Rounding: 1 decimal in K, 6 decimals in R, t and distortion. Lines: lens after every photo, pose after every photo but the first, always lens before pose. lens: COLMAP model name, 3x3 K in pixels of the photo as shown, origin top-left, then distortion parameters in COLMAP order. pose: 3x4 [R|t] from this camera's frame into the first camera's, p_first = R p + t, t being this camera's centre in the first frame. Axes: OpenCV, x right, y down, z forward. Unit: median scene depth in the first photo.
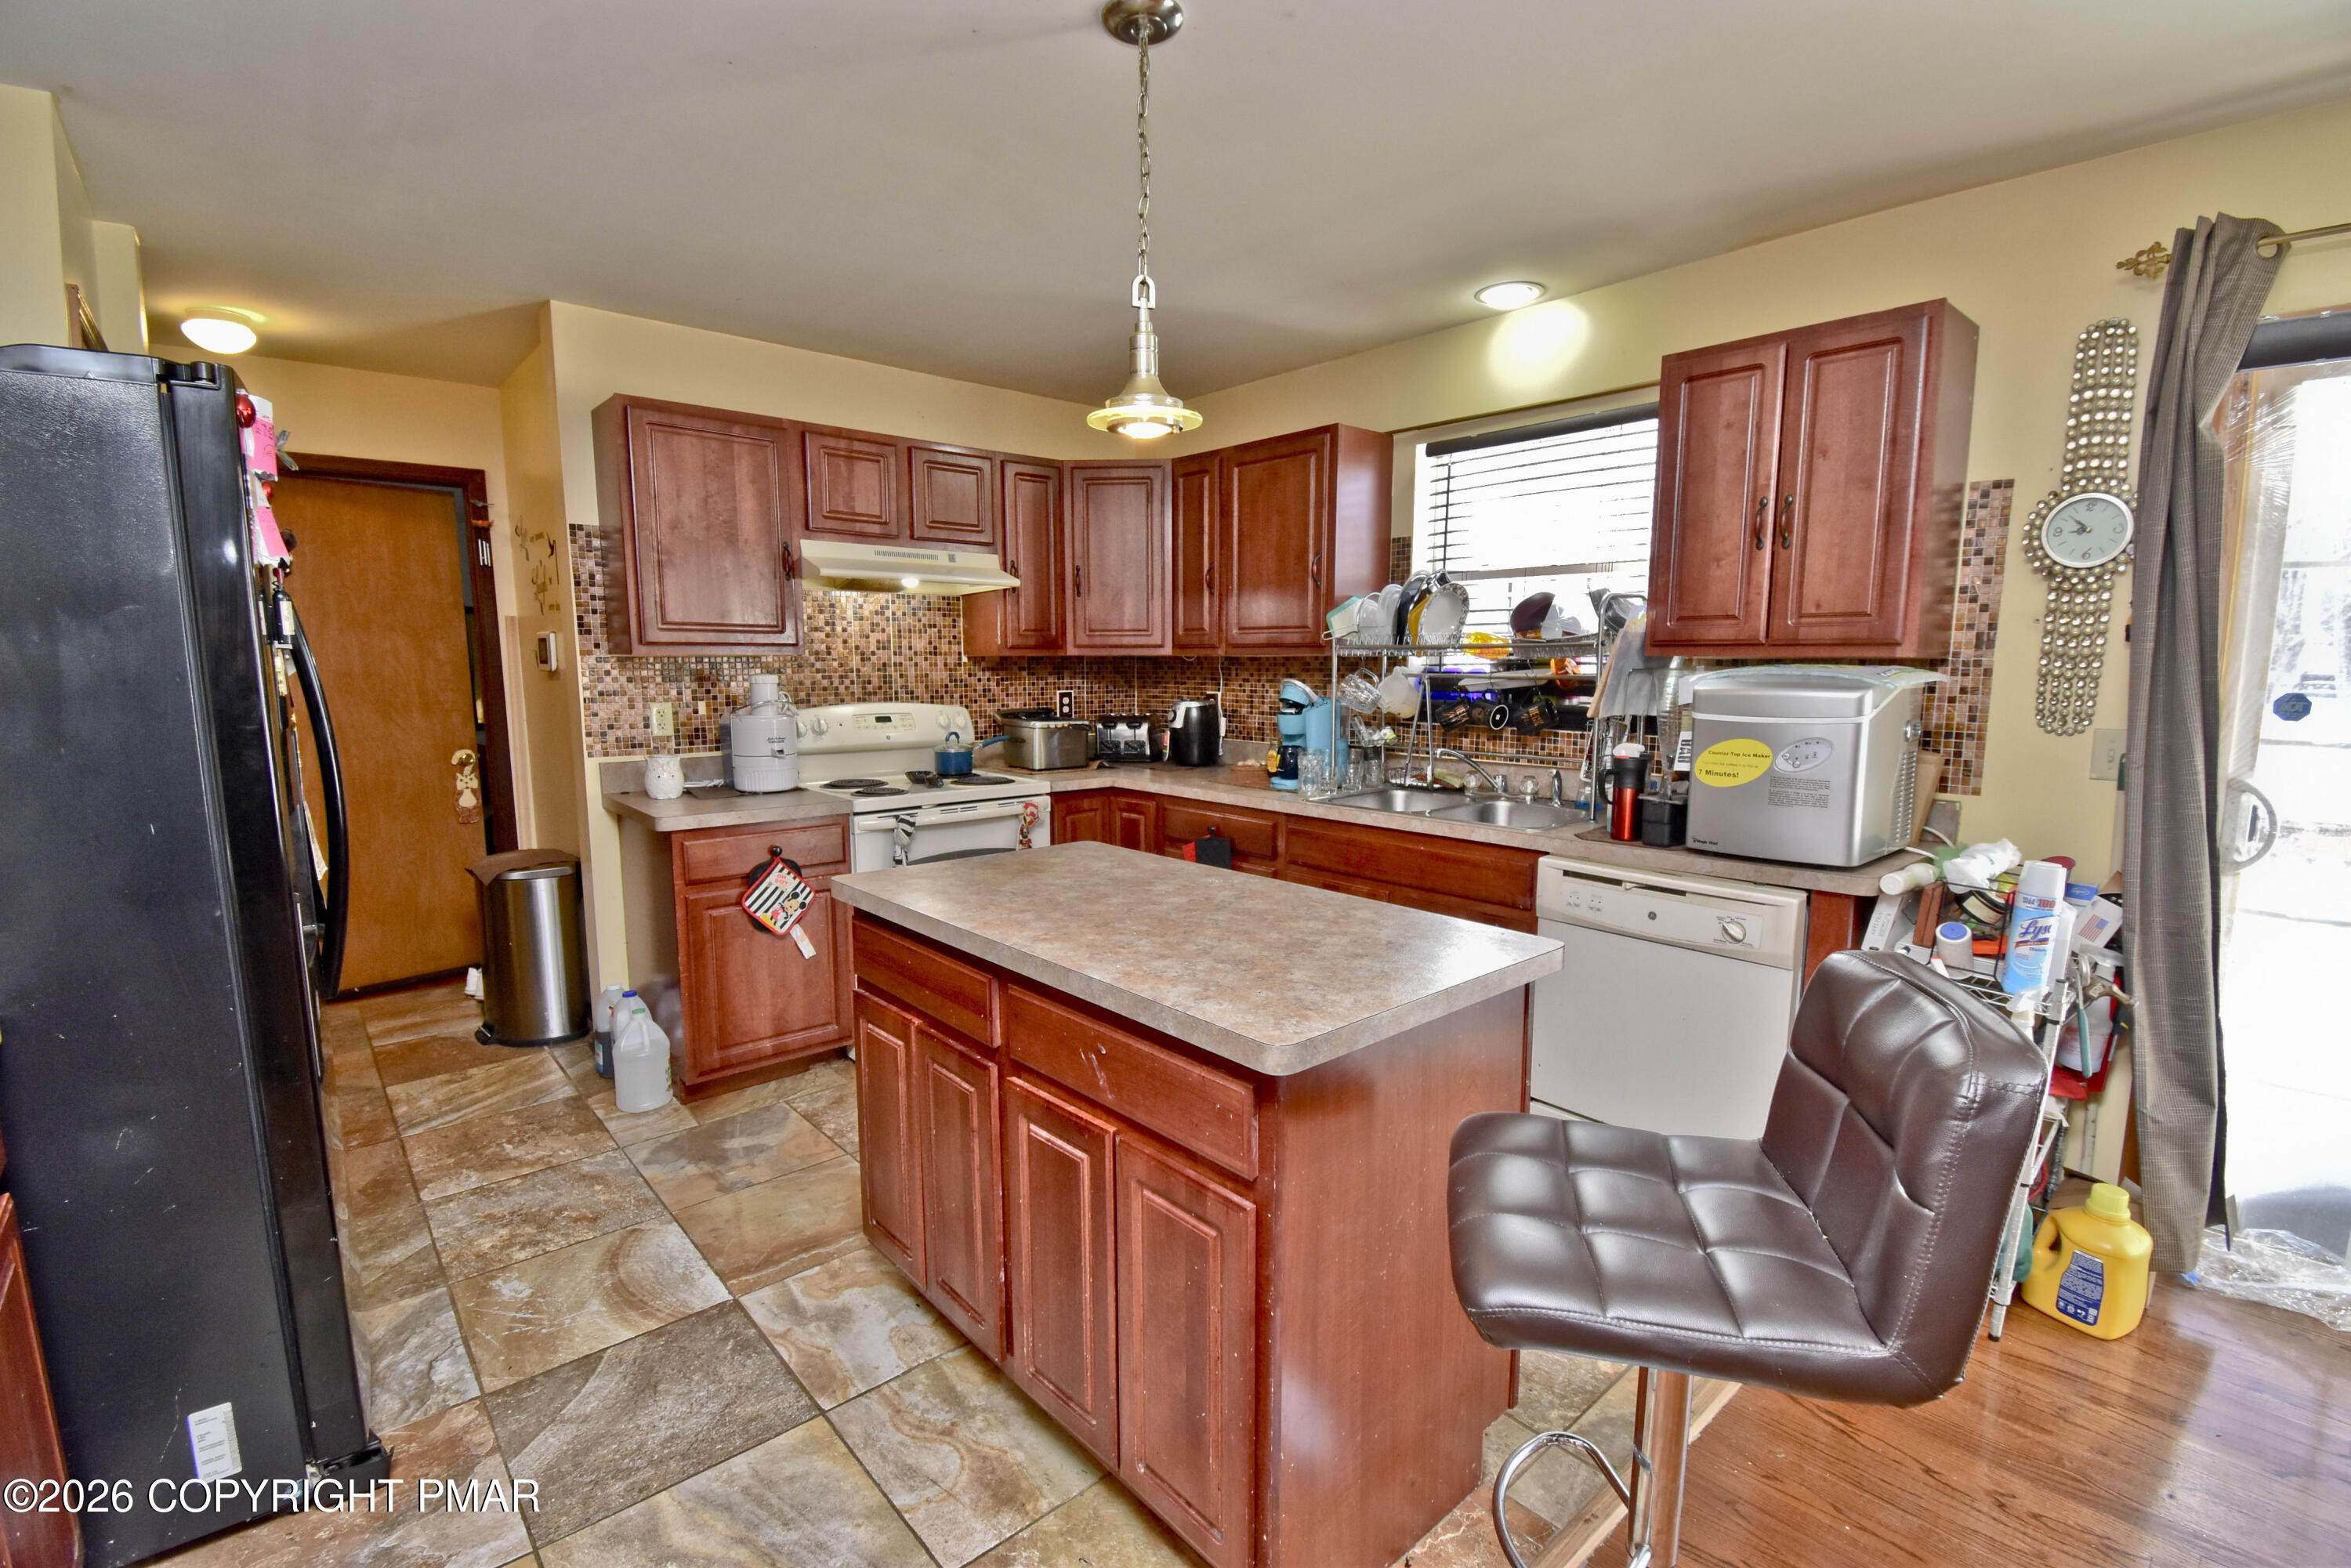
lens RADIAL K [[1087.6, 0, 1154.4], [0, 1087.6, 782.2], [0, 0, 1]] dist [0.011970, -0.012172]
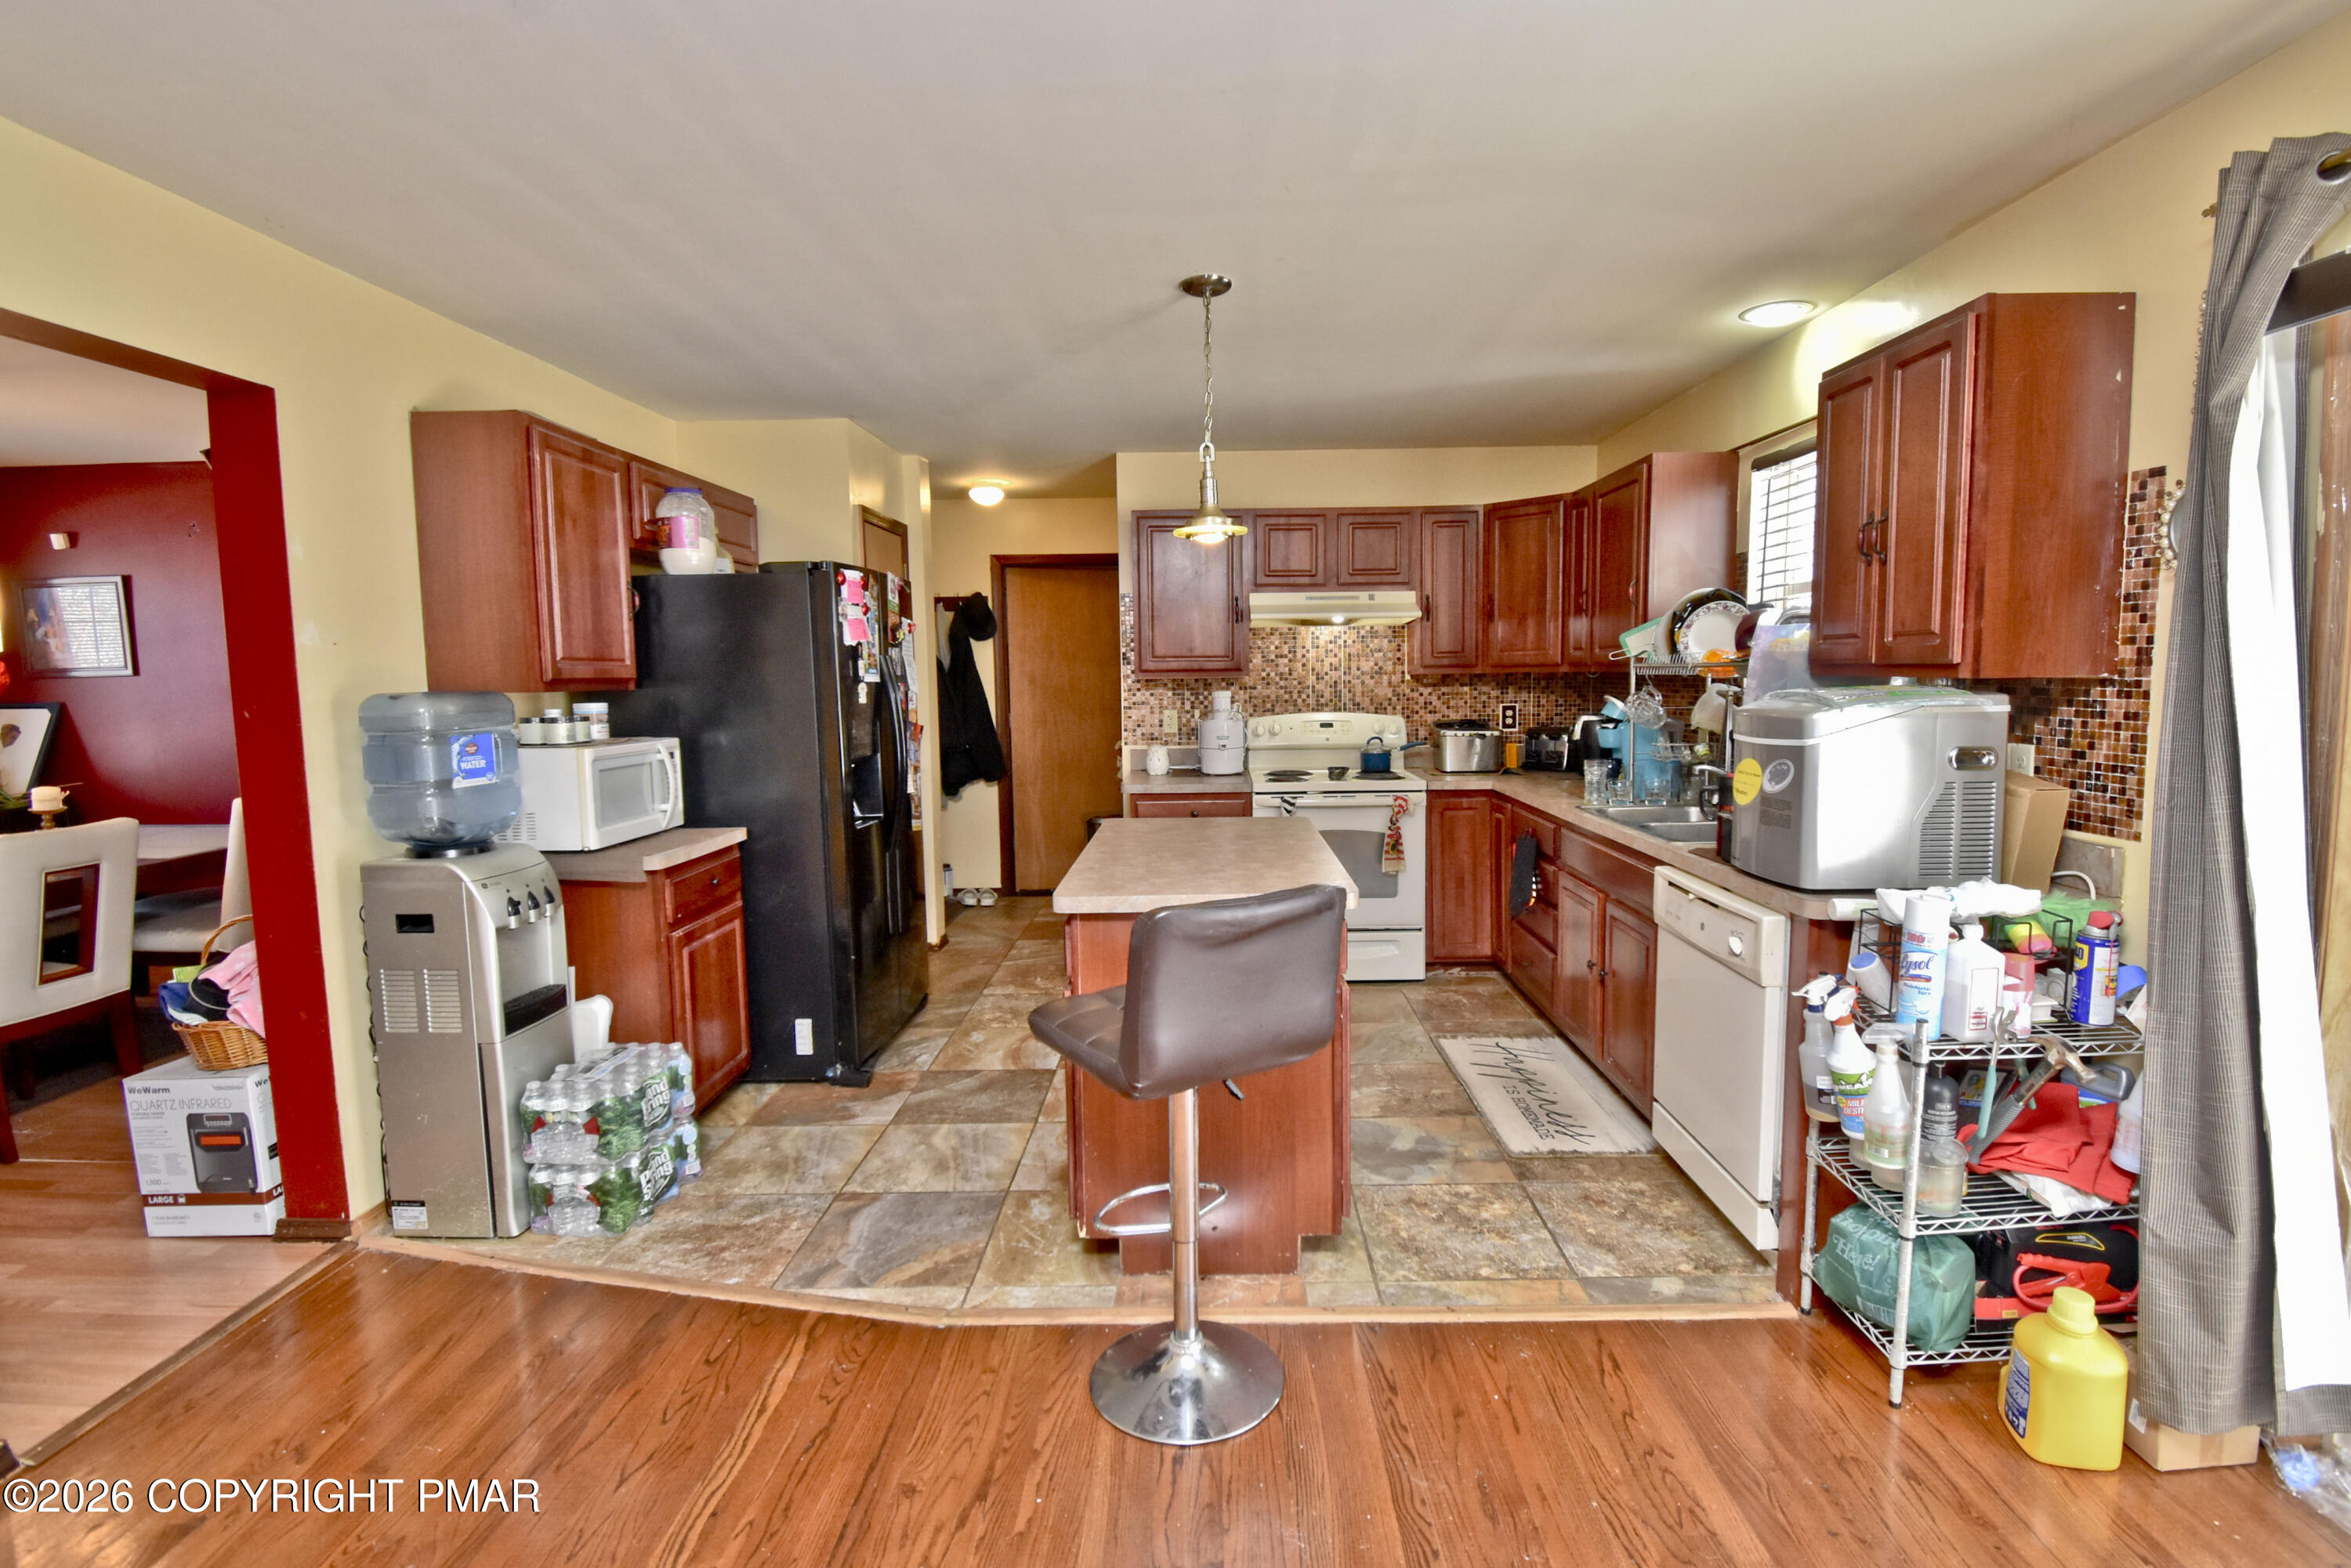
lens RADIAL K [[1087.6, 0, 1184.5], [0, 1087.6, 782.3], [0, 0, 1]] dist [0.011970, -0.012172]
pose [[0.749045, 0.057429, -0.660025, 0.547063], [-0.062866, 0.997902, 0.015483, 0.000242], [0.659530, 0.029895, 0.751084, -0.084468]]
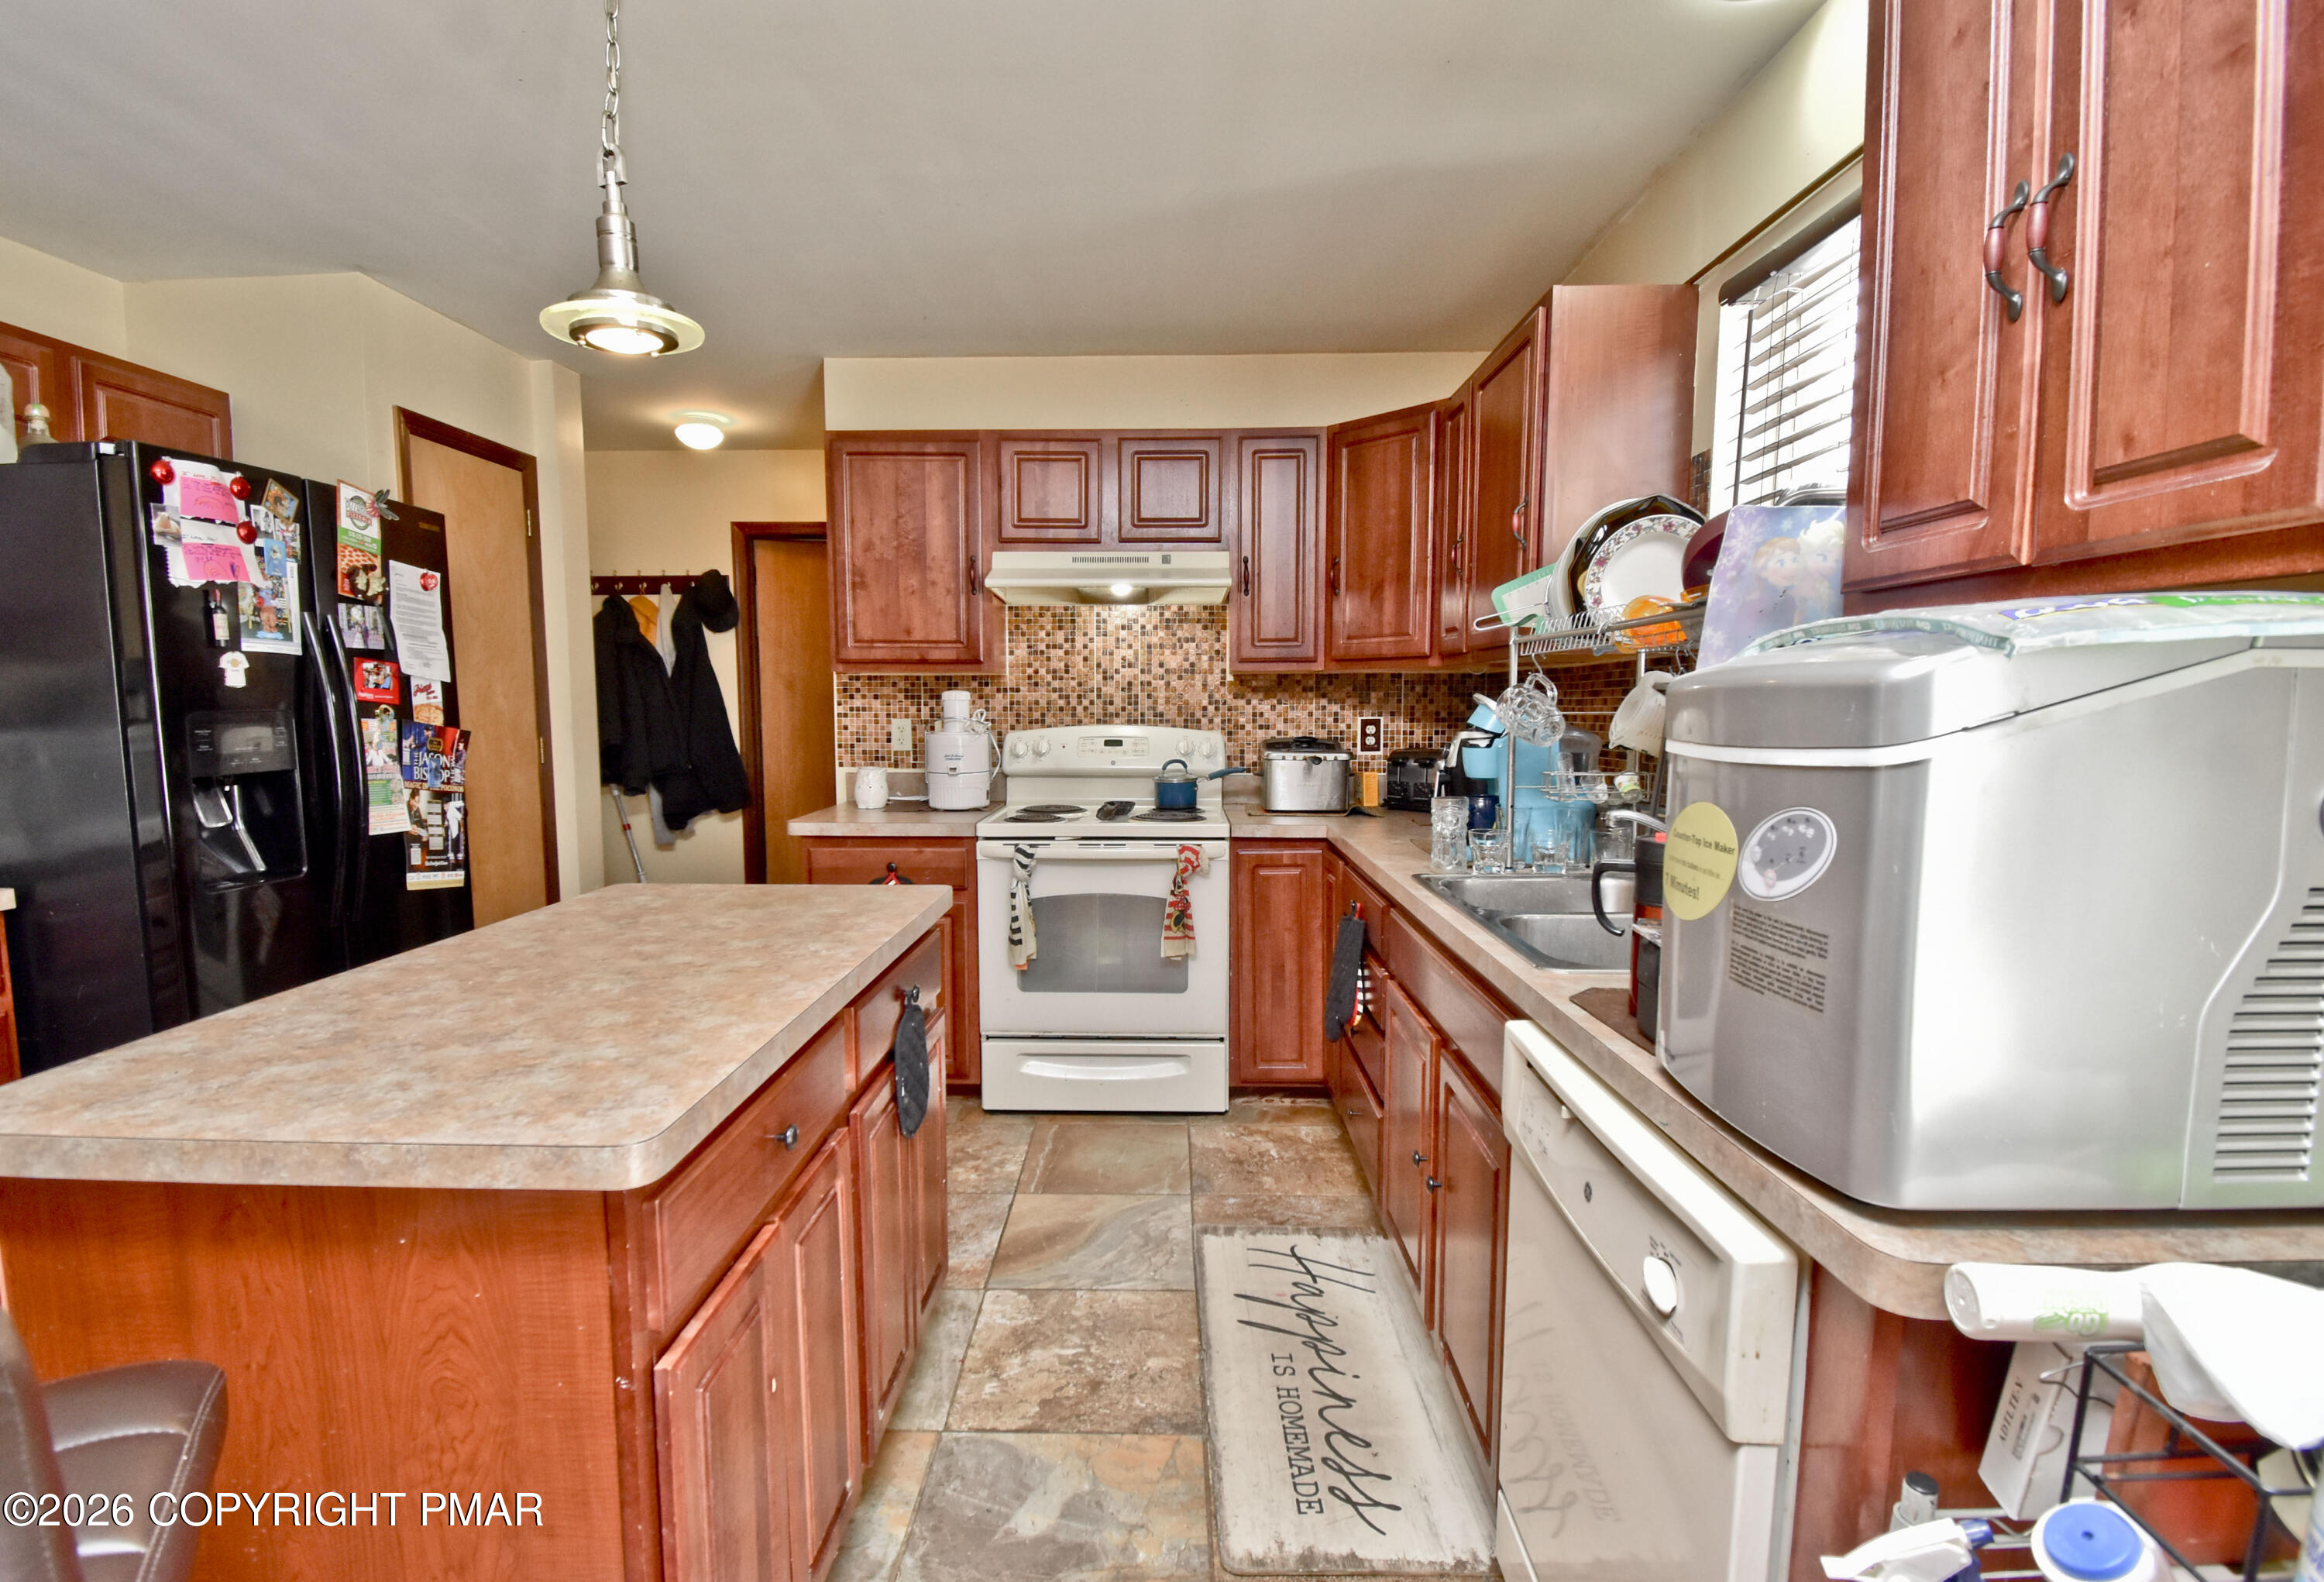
lens RADIAL K [[1088.6, 0, 1113.2], [0, 1088.6, 810.1], [0, 0, 1]] dist [-0.006759, -0.004294]
pose [[0.731450, 0.068544, -0.678441, 0.432887], [-0.079550, 0.996719, 0.014934, -0.017280], [0.677239, 0.043046, 0.734503, 0.377246]]
